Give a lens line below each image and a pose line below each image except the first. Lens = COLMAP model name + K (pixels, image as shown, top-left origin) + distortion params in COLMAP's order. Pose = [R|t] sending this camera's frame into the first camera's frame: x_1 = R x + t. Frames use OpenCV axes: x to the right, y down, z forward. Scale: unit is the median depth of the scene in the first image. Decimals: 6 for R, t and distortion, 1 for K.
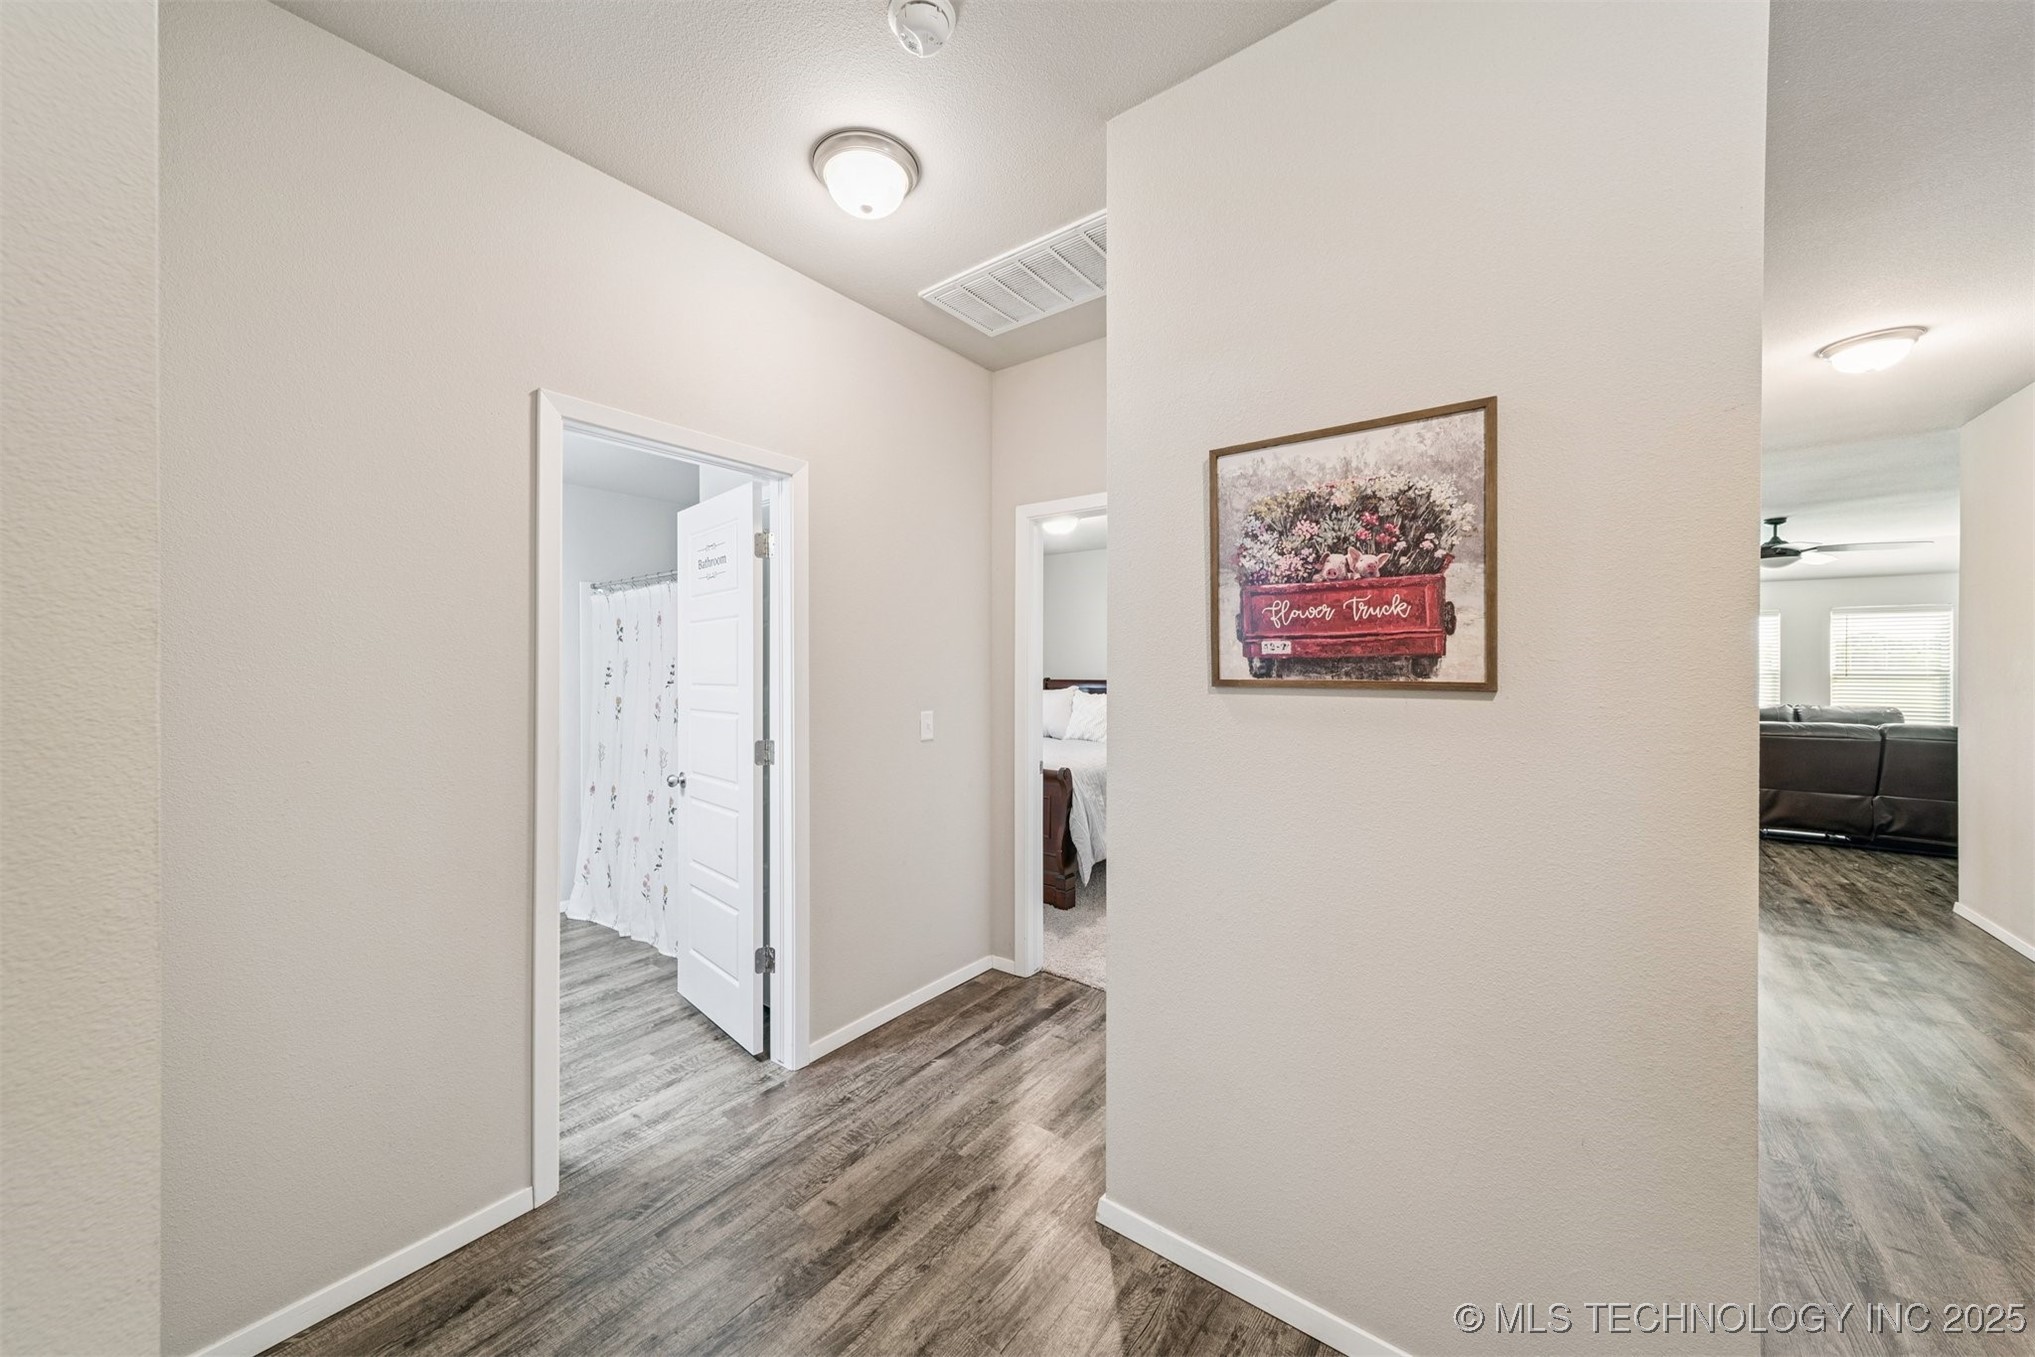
lens RADIAL K [[724.2, 0, 1008.1], [0, 724.2, 665.1], [0, 0, 1]] dist [0.008335, -0.001633]
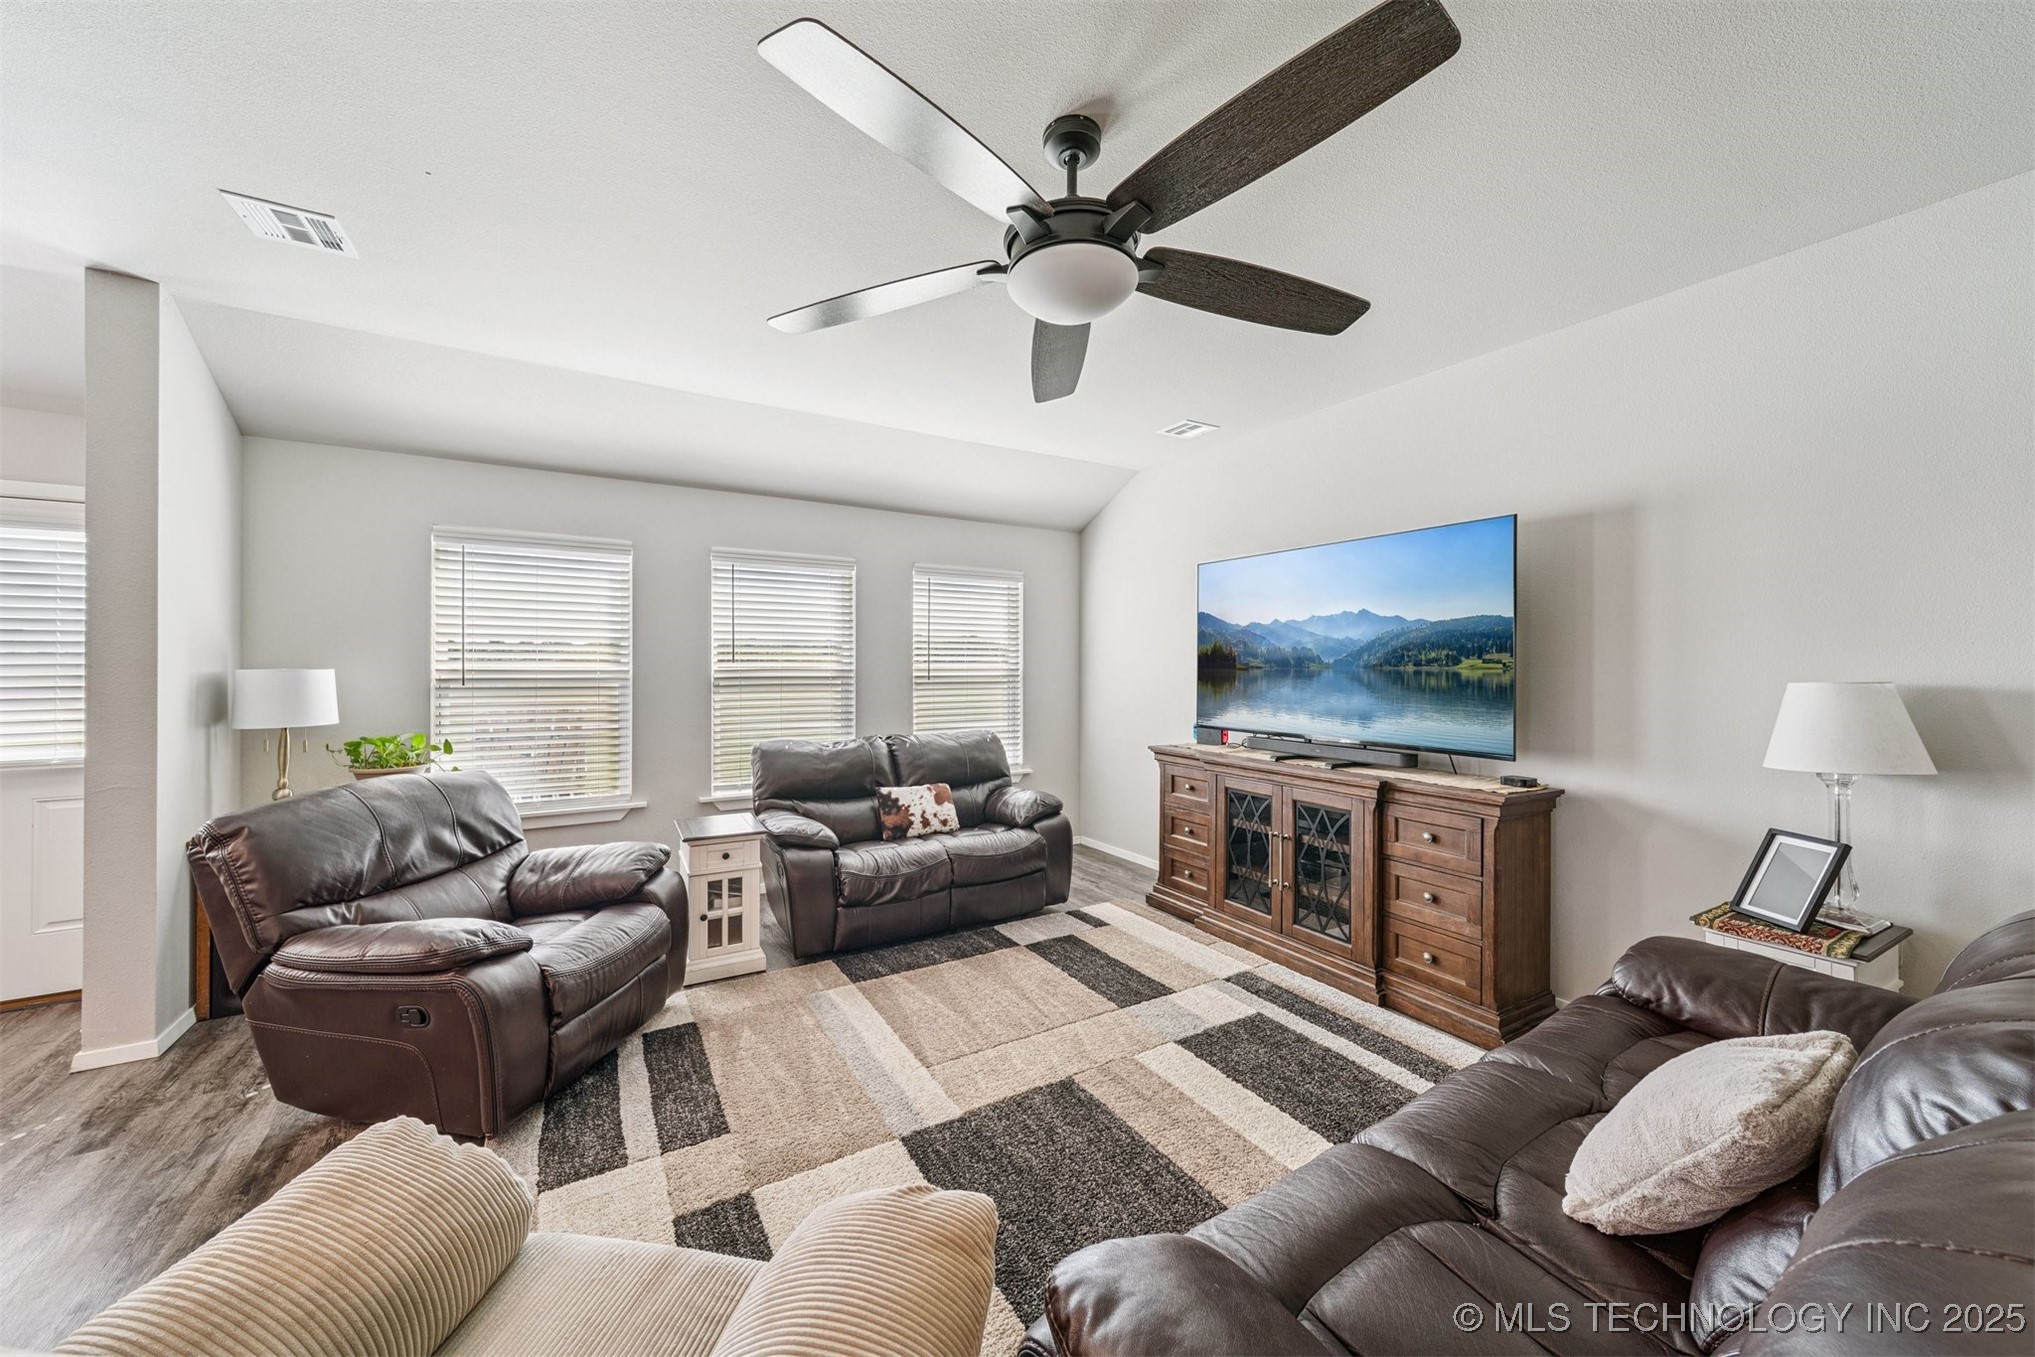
lens RADIAL K [[724.2, 0, 994.8], [0, 724.2, 661.0], [0, 0, 1]] dist [0.008335, -0.001633]
pose [[0.369792, 0.003816, 0.929107, 1.012991], [0.006005, 0.999961, -0.006496, 0.006792], [-0.929095, 0.007981, 0.369754, 1.193182]]
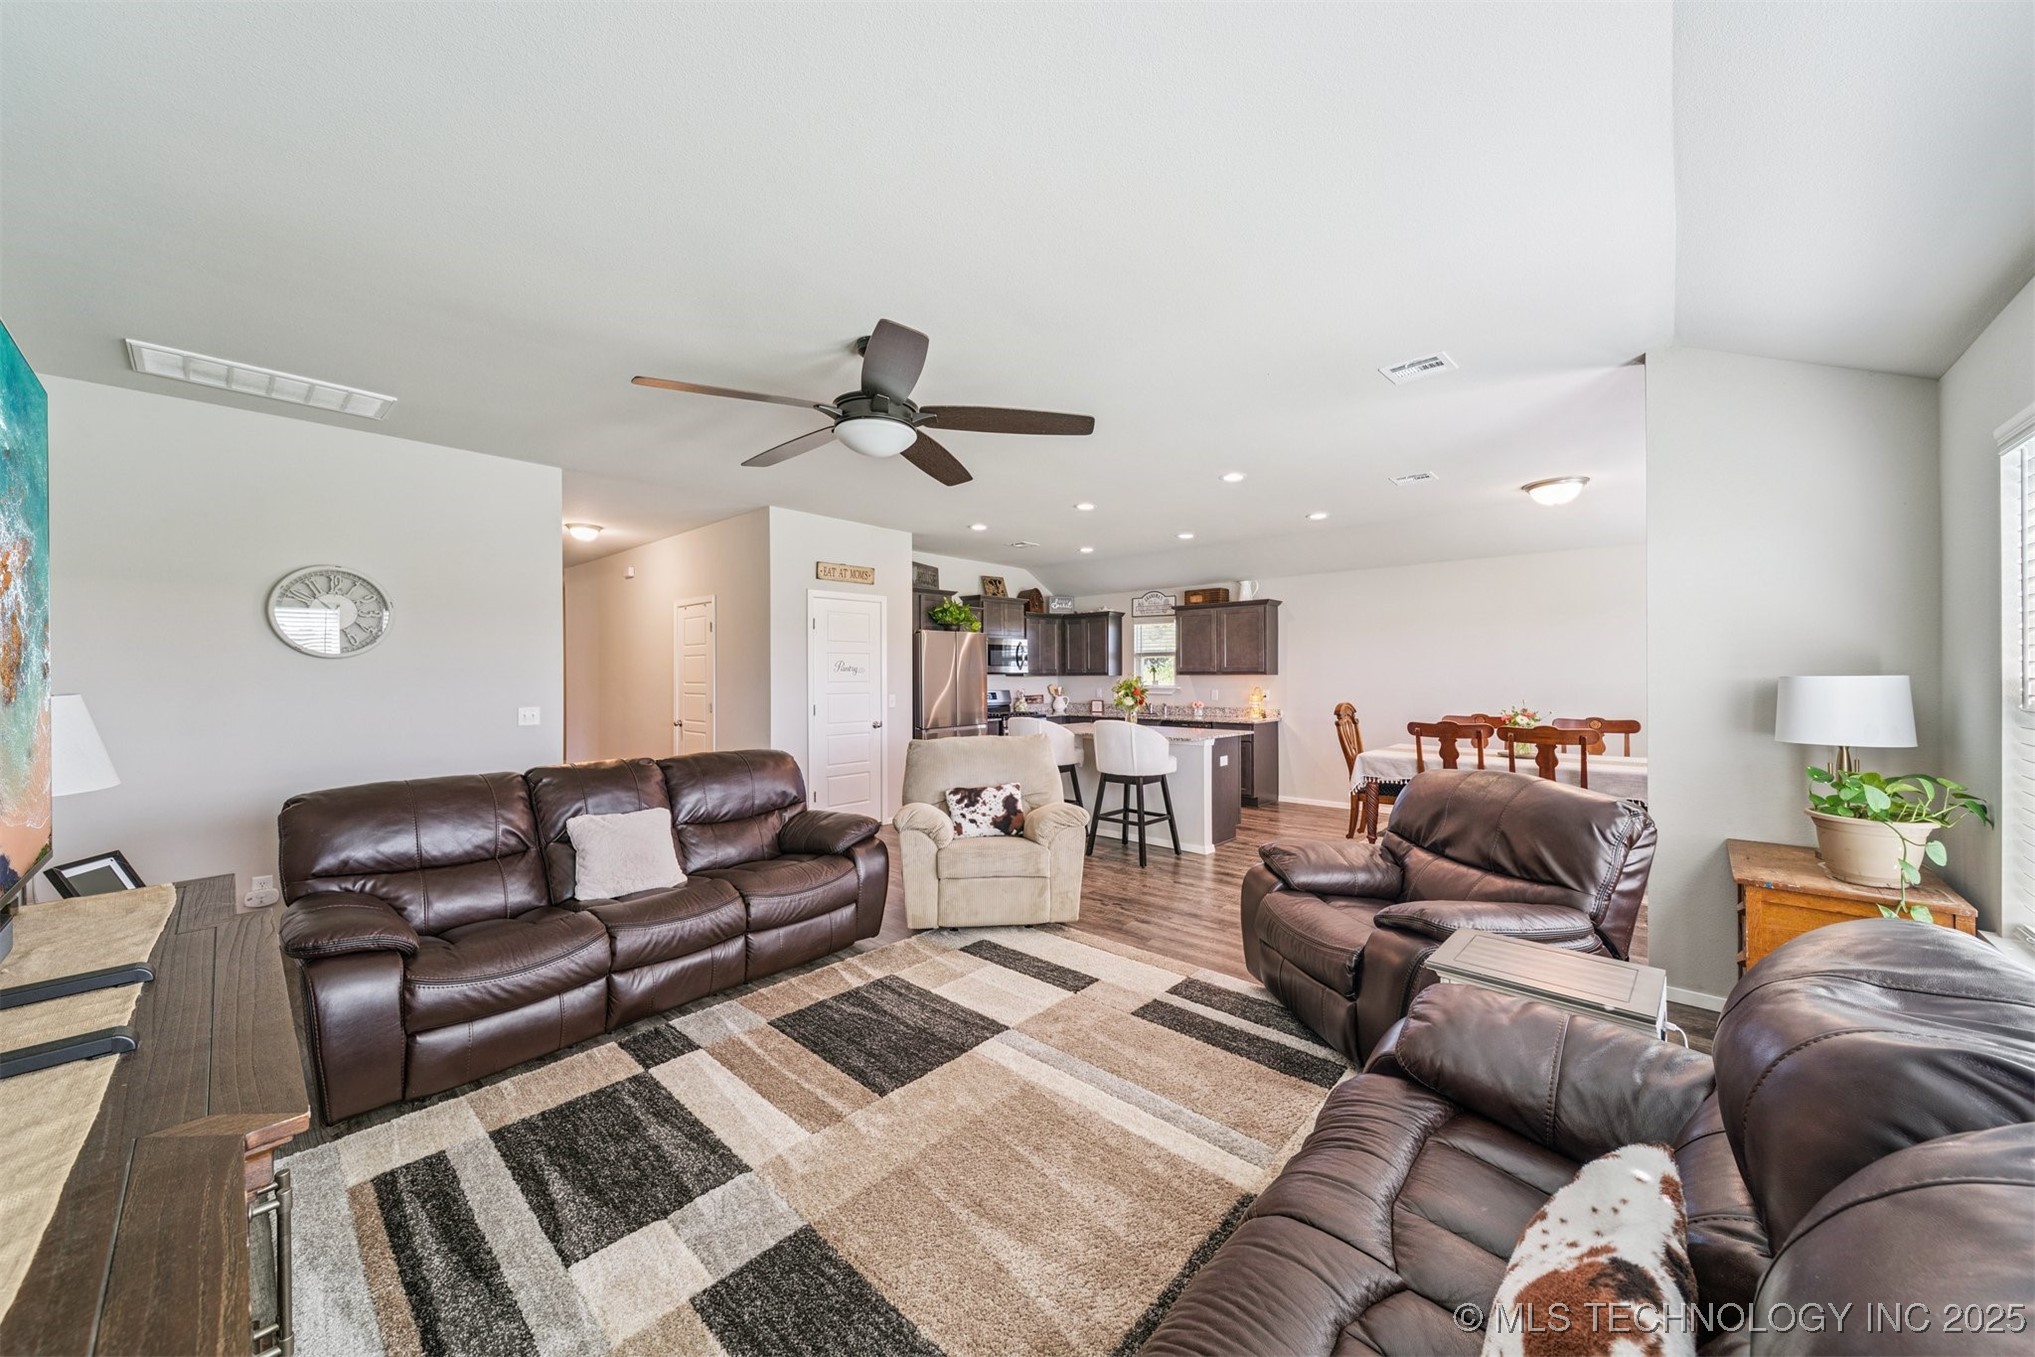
lens RADIAL K [[724.2, 0, 1004.1], [0, 724.2, 668.3], [0, 0, 1]] dist [0.008335, -0.001633]
pose [[-0.082006, -0.006442, -0.996611, 1.913900], [0.002589, 0.999974, -0.006677, 0.002950], [0.996628, -0.003128, -0.081987, 1.434388]]
